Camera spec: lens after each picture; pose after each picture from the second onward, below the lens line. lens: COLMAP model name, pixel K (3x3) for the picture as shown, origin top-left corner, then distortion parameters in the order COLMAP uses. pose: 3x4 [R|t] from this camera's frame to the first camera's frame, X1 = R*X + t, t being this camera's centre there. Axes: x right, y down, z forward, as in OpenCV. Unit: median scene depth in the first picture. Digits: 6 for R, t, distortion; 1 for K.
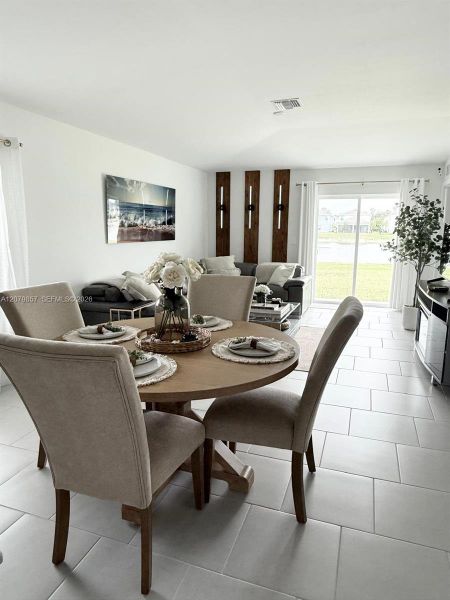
lens RADIAL K [[426.7, 0, 225.0], [0, 426.7, 300.0], [0, 0, 1]] dist [0.039404, -0.000898]
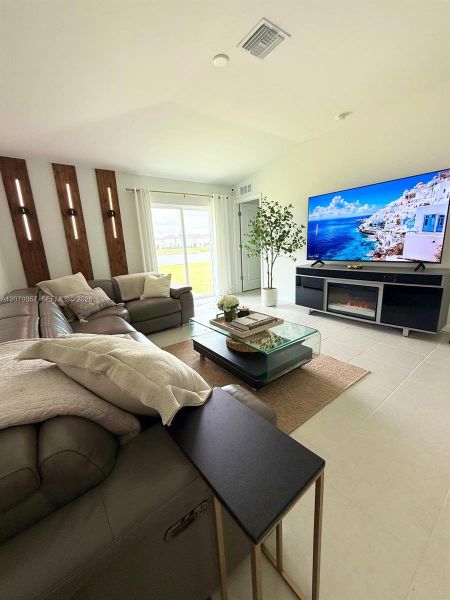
lens RADIAL K [[244.3, 0, 228.7], [0, 244.3, 298.0], [0, 0, 1]] dist [-0.001138, -0.000253]
pose [[0.551792, -0.214610, 0.805896, -0.192388], [0.193967, 0.972849, 0.126262, -0.066822], [-0.811112, 0.086646, 0.578437, 0.555052]]
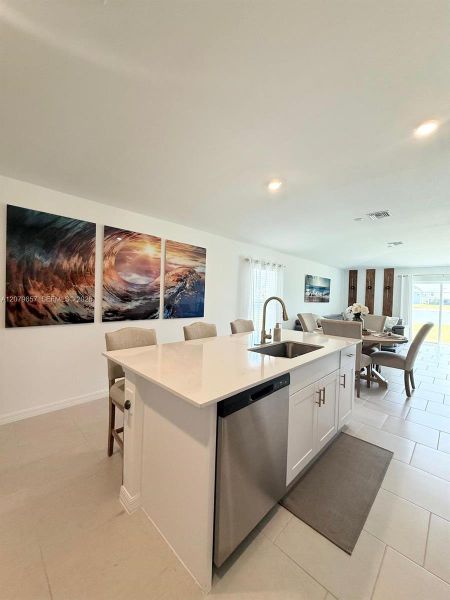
lens RADIAL K [[244.3, 0, 228.7], [0, 244.3, 298.0], [0, 0, 1]] dist [-0.001138, -0.000253]
pose [[0.908930, 0.033723, -0.415582, -0.060496], [-0.098465, 0.985893, -0.135354, 0.042044], [0.405155, 0.163947, 0.899428, -0.247795]]
